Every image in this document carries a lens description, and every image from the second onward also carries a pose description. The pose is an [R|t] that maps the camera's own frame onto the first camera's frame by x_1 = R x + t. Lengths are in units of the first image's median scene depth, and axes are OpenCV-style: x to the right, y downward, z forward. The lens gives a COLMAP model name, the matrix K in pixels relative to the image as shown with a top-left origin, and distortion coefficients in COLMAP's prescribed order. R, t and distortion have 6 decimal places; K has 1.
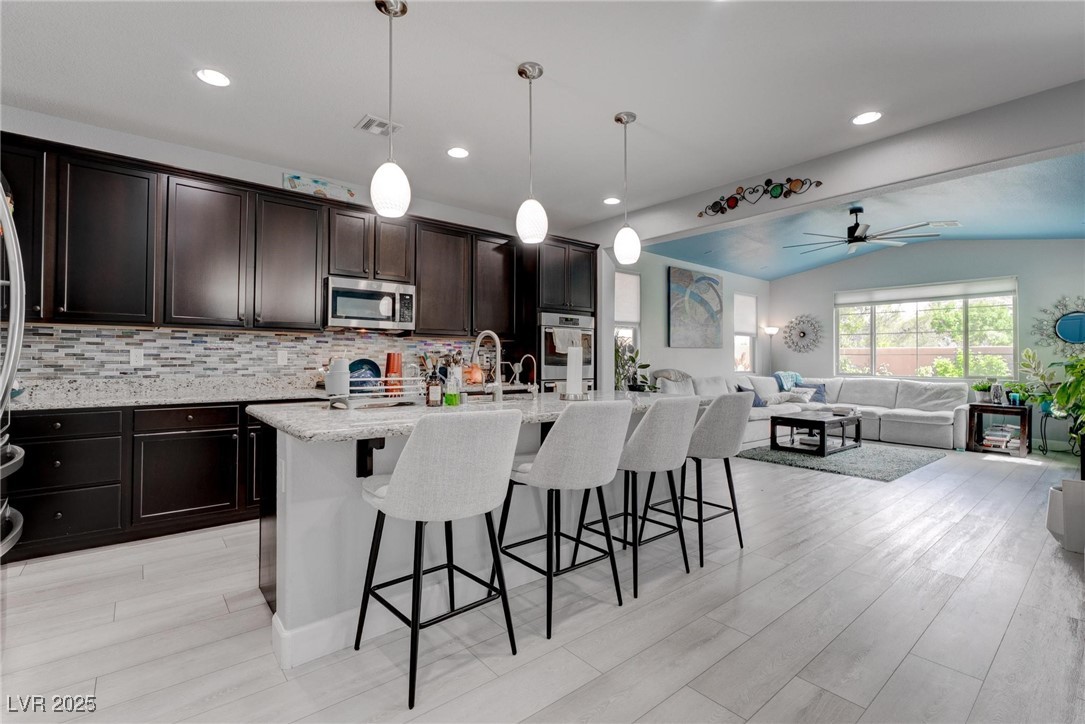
lens RADIAL K [[492.0, 0, 536.4], [0, 492.0, 351.2], [0, 0, 1]] dist [-0.025550, 0.008207]
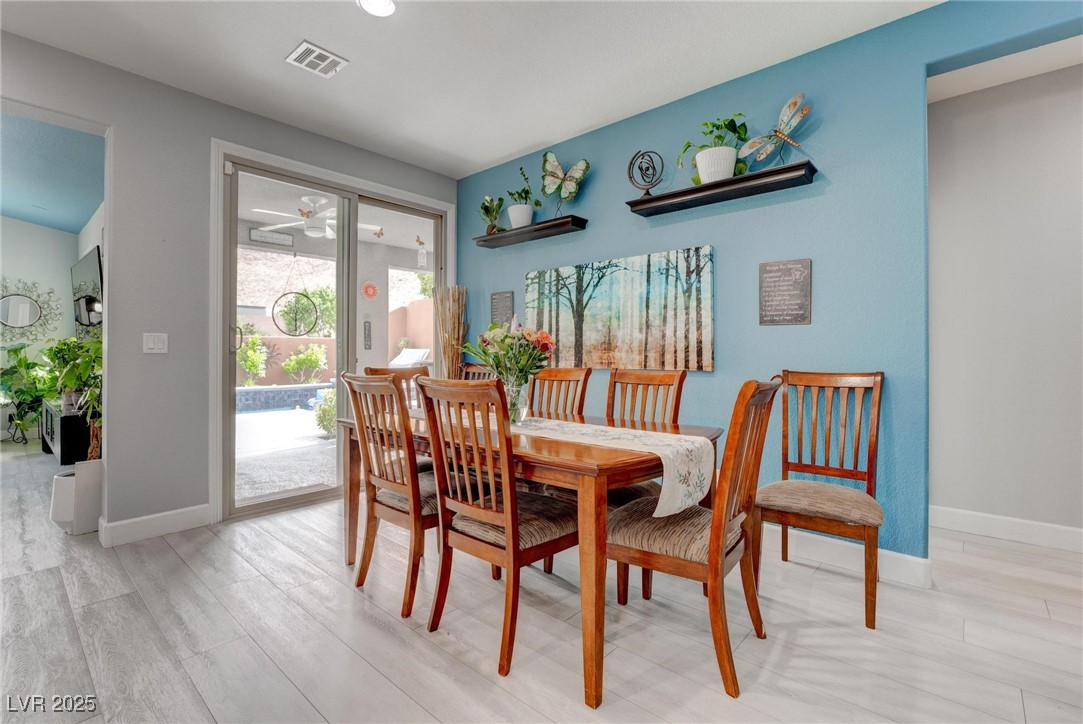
lens RADIAL K [[491.1, 0, 544.5], [0, 491.1, 347.6], [0, 0, 1]] dist [-0.025550, 0.008207]
pose [[-0.158806, -0.002578, 0.987306, -0.006114], [-0.015929, 0.999873, 0.000049, 0.008260], [-0.987181, -0.015719, -0.158827, 0.116788]]
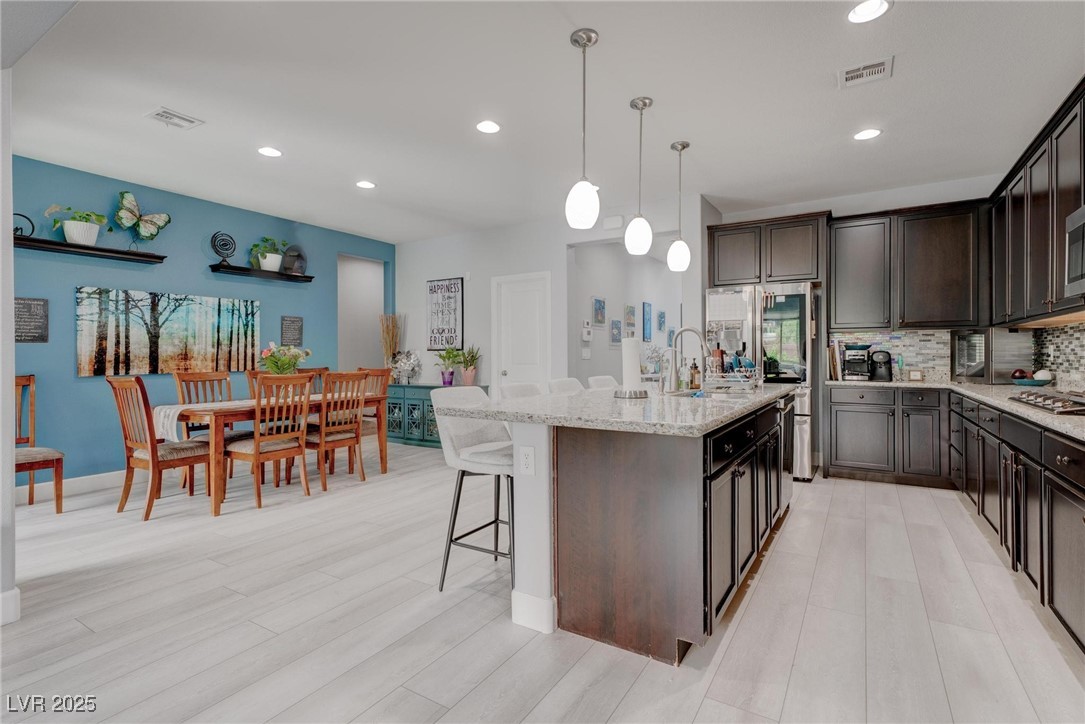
lens RADIAL K [[518.8, 0, 536.5], [0, 518.8, 352.9], [0, 0, 1]] dist [0.003006, 0.008405]
pose [[-0.949507, -0.005793, -0.313694, 0.280244], [0.002376, 0.999668, -0.025652, 0.022581], [0.313738, -0.025102, -0.949178, 0.959210]]
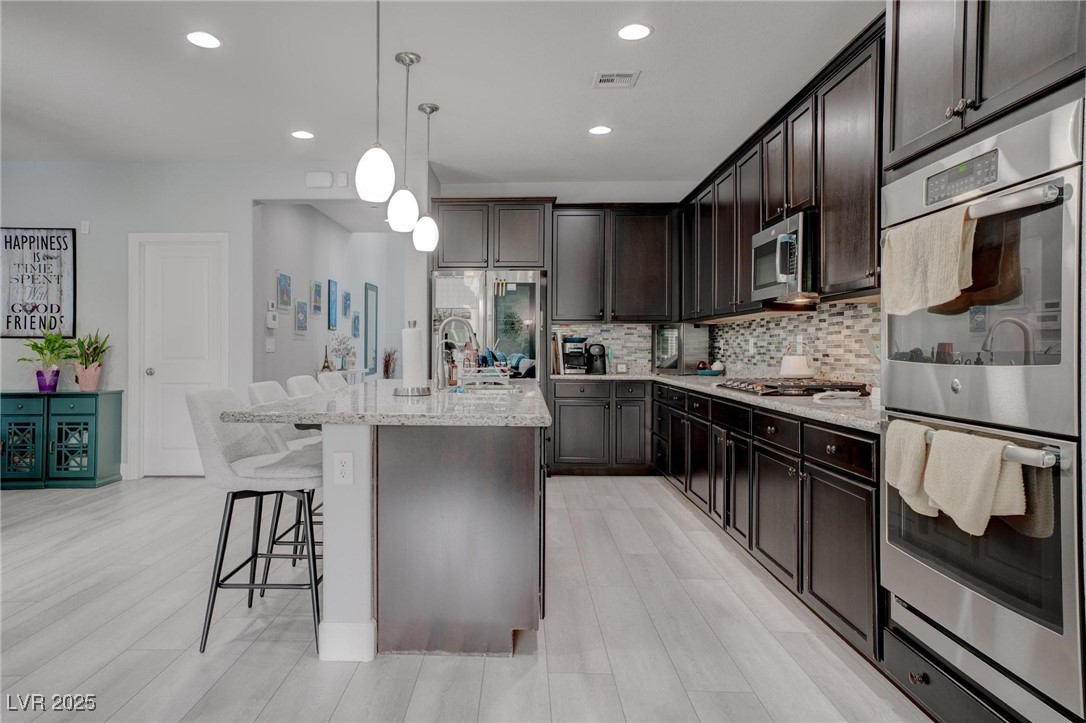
lens RADIAL K [[696.7, 0, 489.6], [0, 696.7, 343.8], [0, 0, 1]] dist [0.025724, 0.037211]
pose [[-0.672394, -0.012020, -0.740096, 0.432506], [0.007616, 0.999703, -0.023155, 0.023580], [0.740154, -0.021206, -0.672103, 0.963681]]
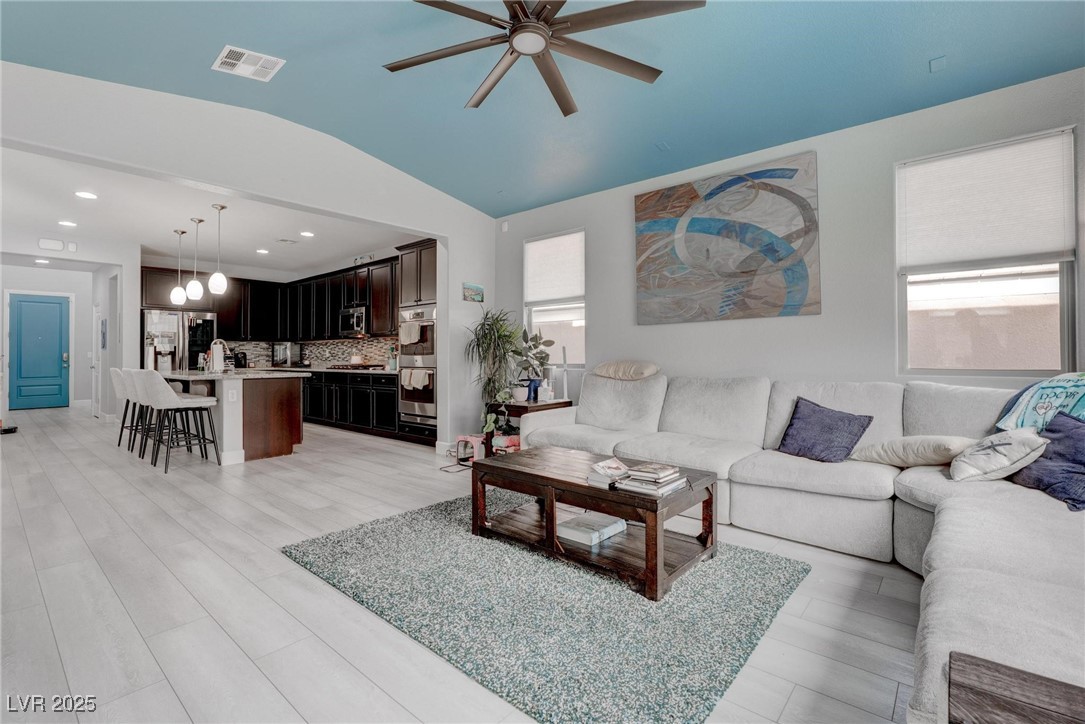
lens RADIAL K [[492.0, 0, 543.7], [0, 492.0, 349.3], [0, 0, 1]] dist [-0.025550, 0.008207]
pose [[0.174351, -0.020503, -0.984470, 1.101994], [0.024965, 0.999554, -0.016396, 0.037502], [0.984367, -0.021719, 0.174785, 0.986132]]
